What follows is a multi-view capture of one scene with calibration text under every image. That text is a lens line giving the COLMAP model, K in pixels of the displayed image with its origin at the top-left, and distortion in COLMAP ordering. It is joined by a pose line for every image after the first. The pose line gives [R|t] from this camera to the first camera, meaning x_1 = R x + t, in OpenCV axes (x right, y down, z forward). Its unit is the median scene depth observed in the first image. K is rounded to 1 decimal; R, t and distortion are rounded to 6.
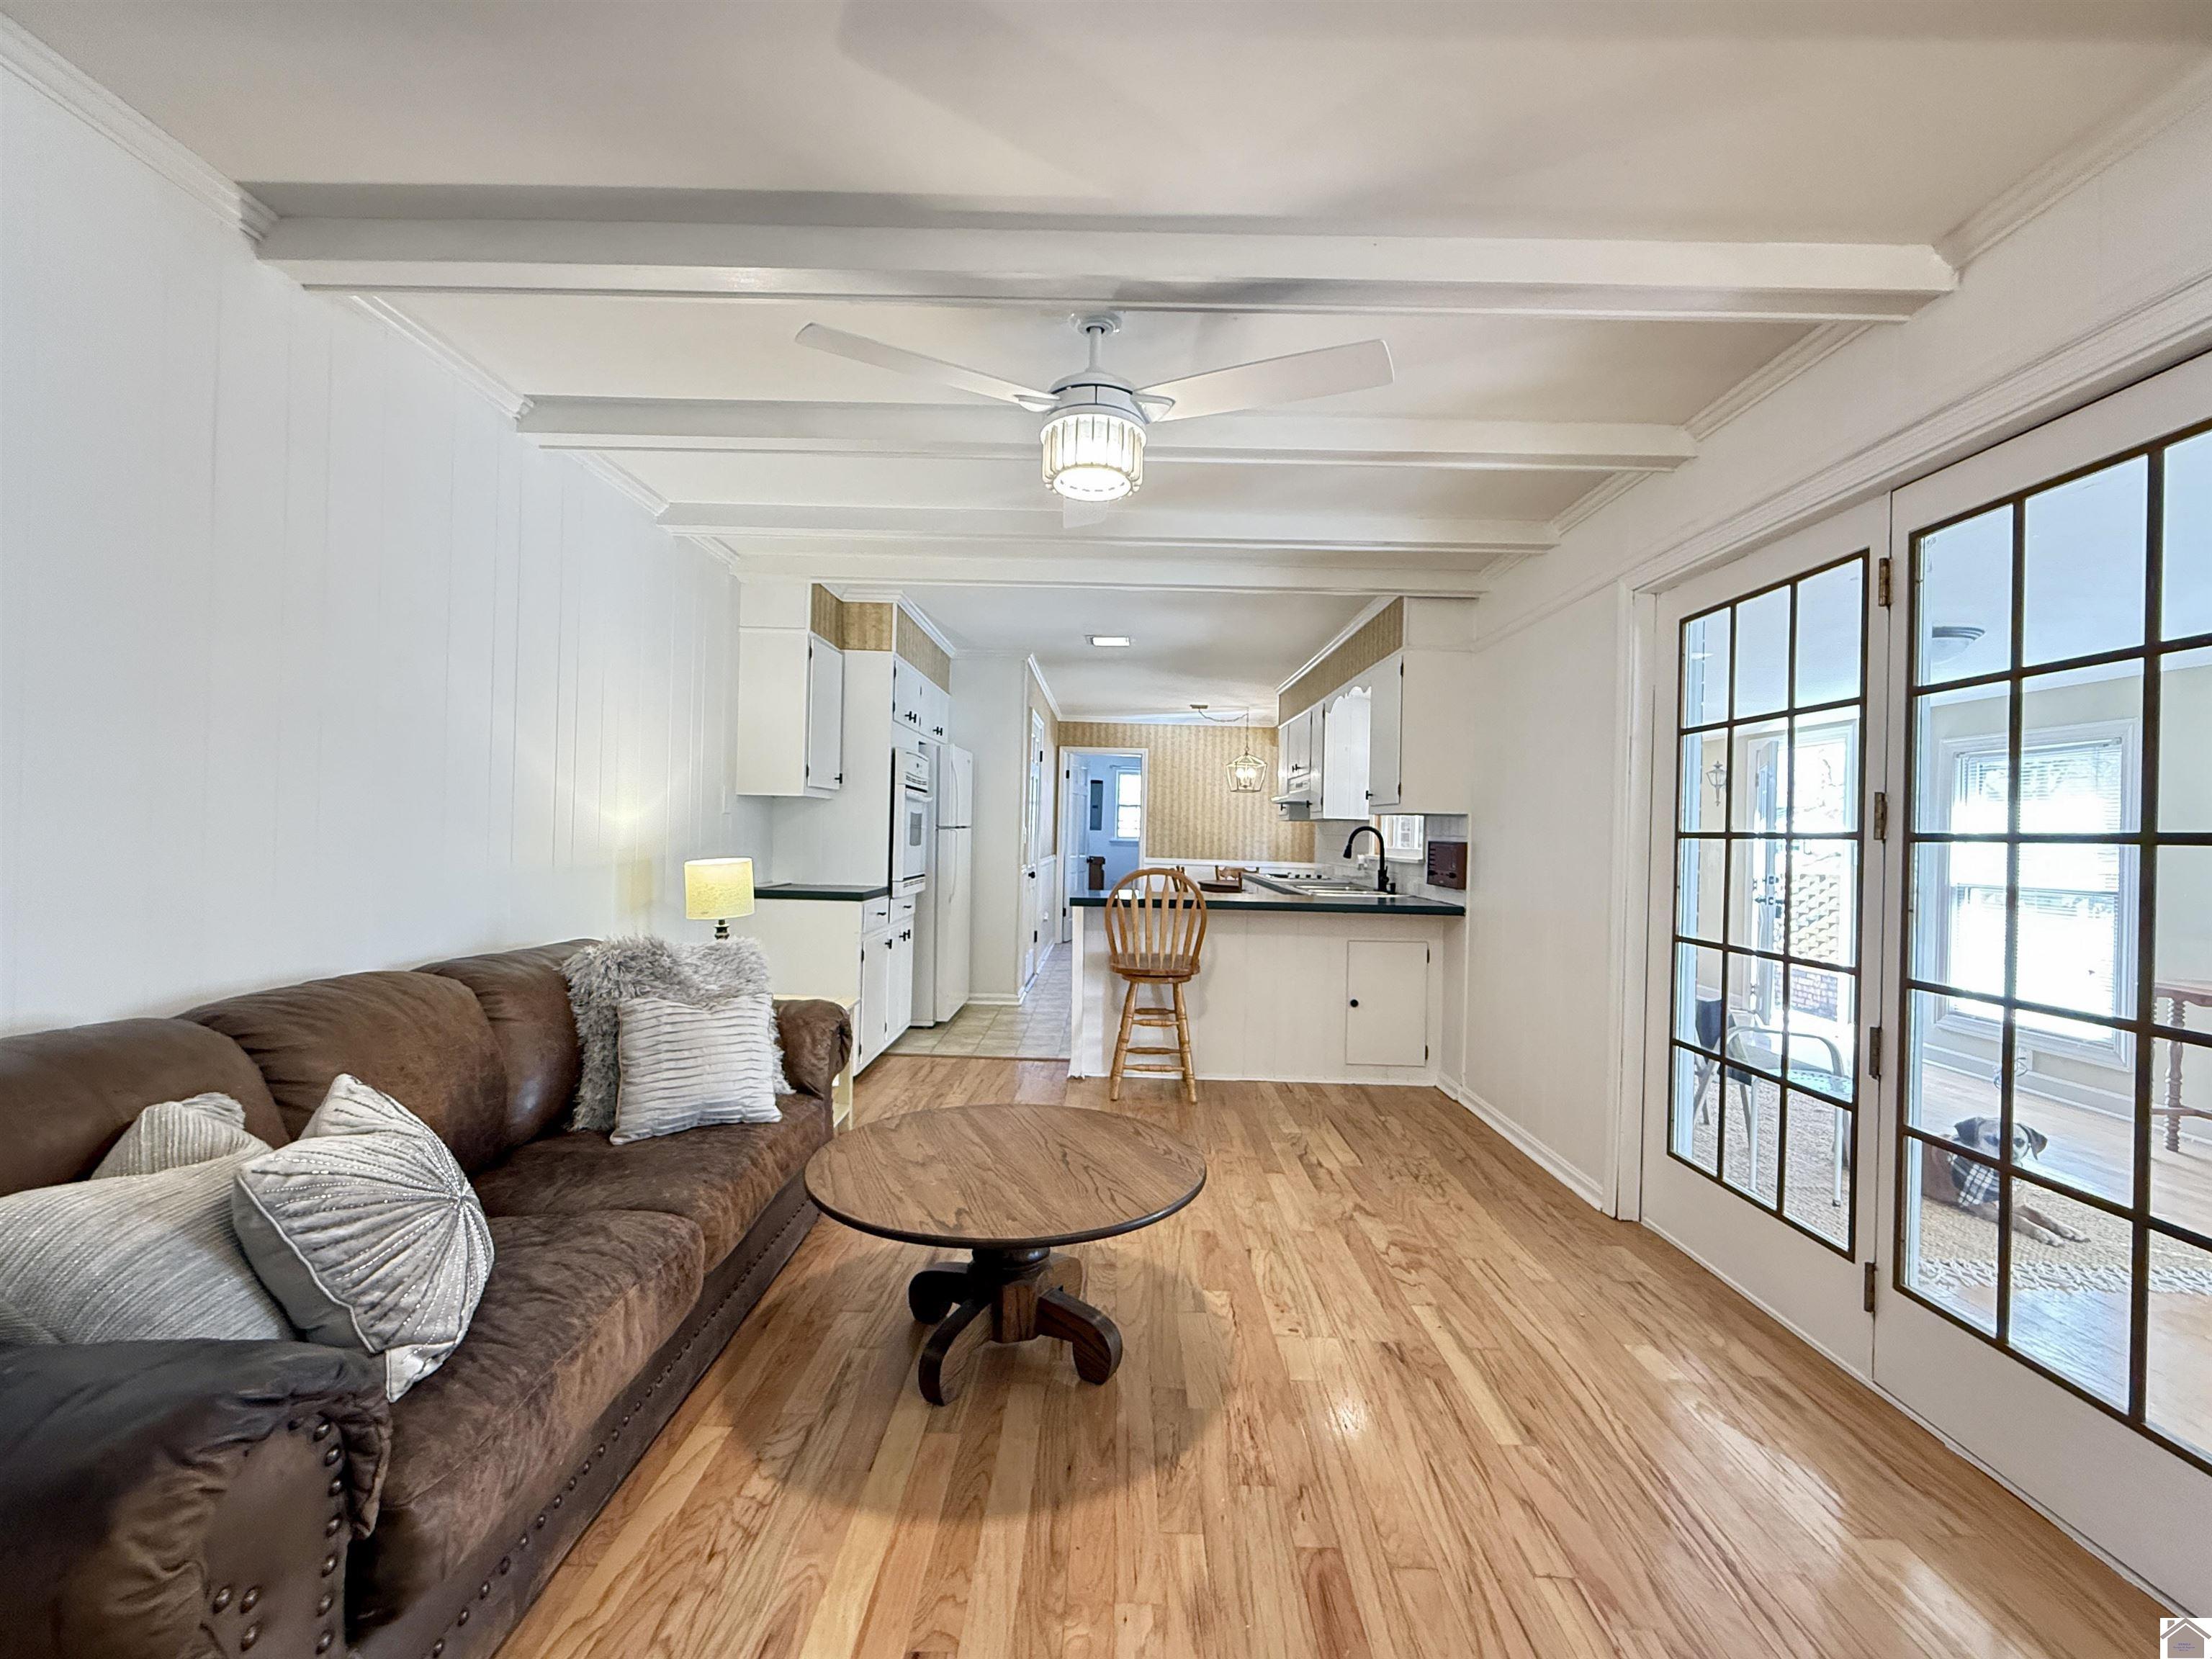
lens RADIAL K [[908.7, 0, 1106.0], [0, 908.7, 829.5], [0, 0, 1]] dist [0.001213, -0.000022]
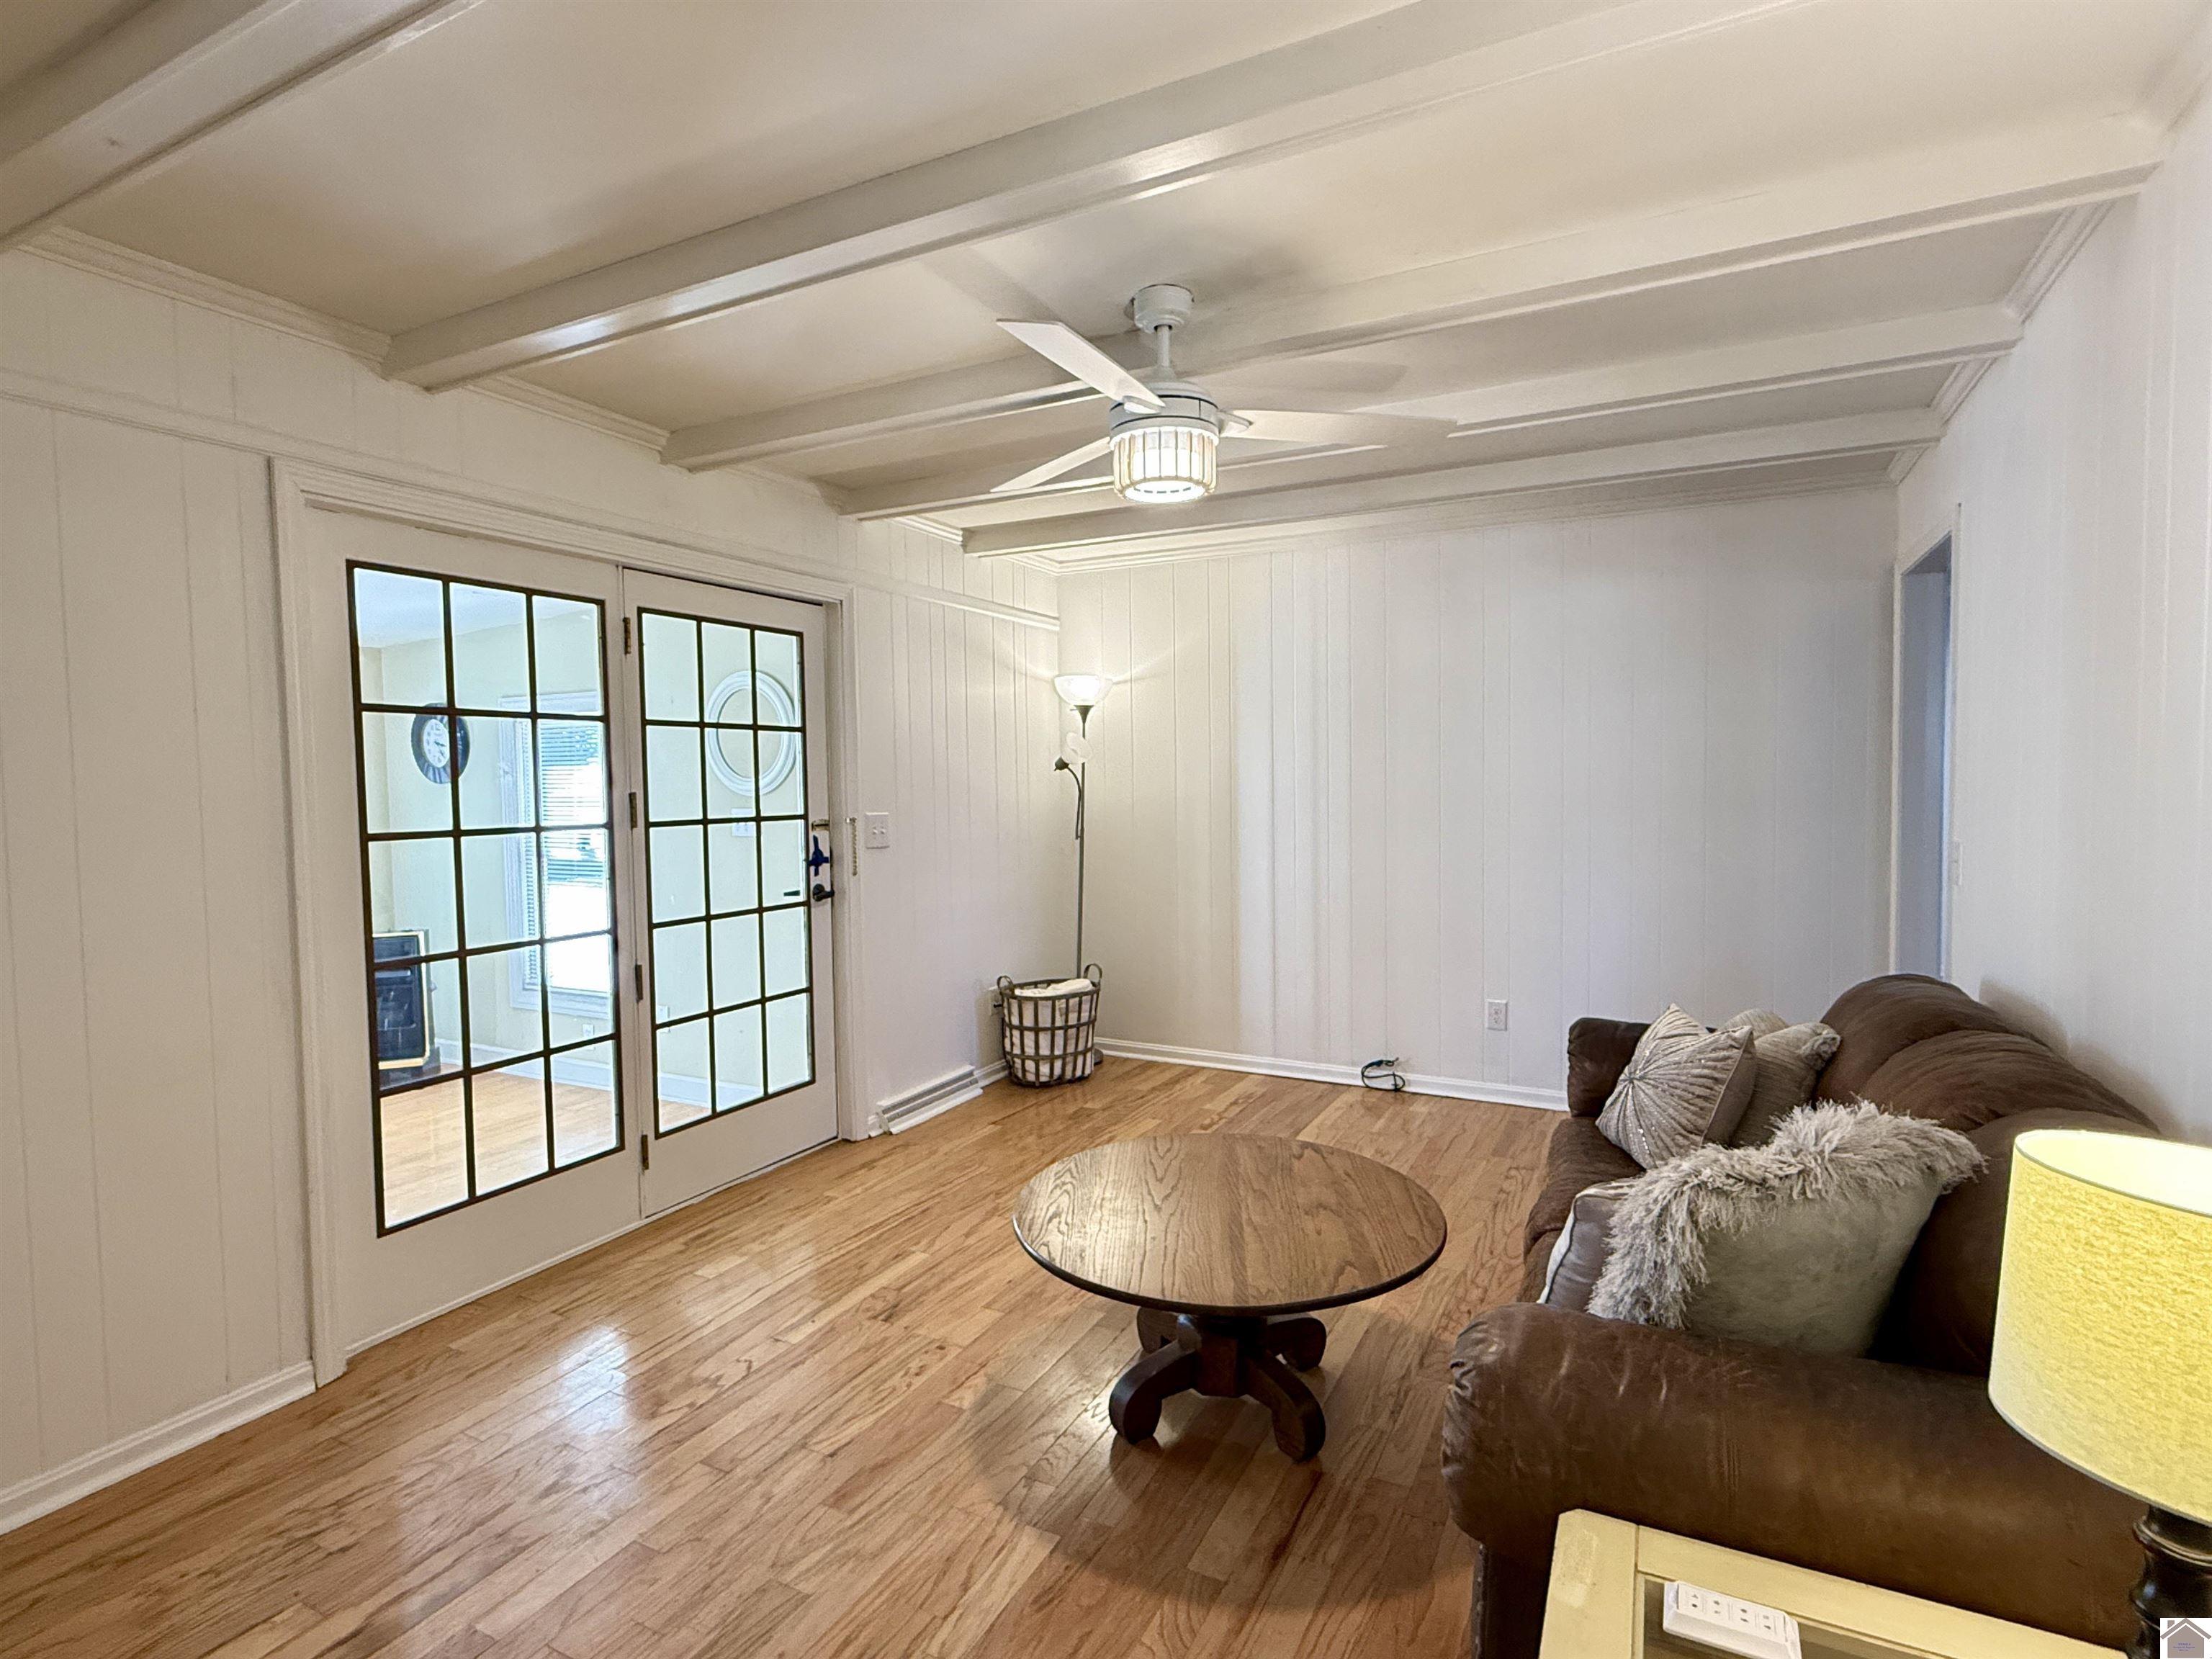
lens RADIAL K [[1093.7, 0, 1106.0], [0, 1093.7, 829.5], [0, 0, 1]] dist [-0.001573, -0.000055]
pose [[-0.890791, -0.034912, 0.453070, -0.476396], [-0.011962, 0.998500, 0.053421, -0.075325], [-0.454256, 0.042167, -0.889873, 1.978415]]
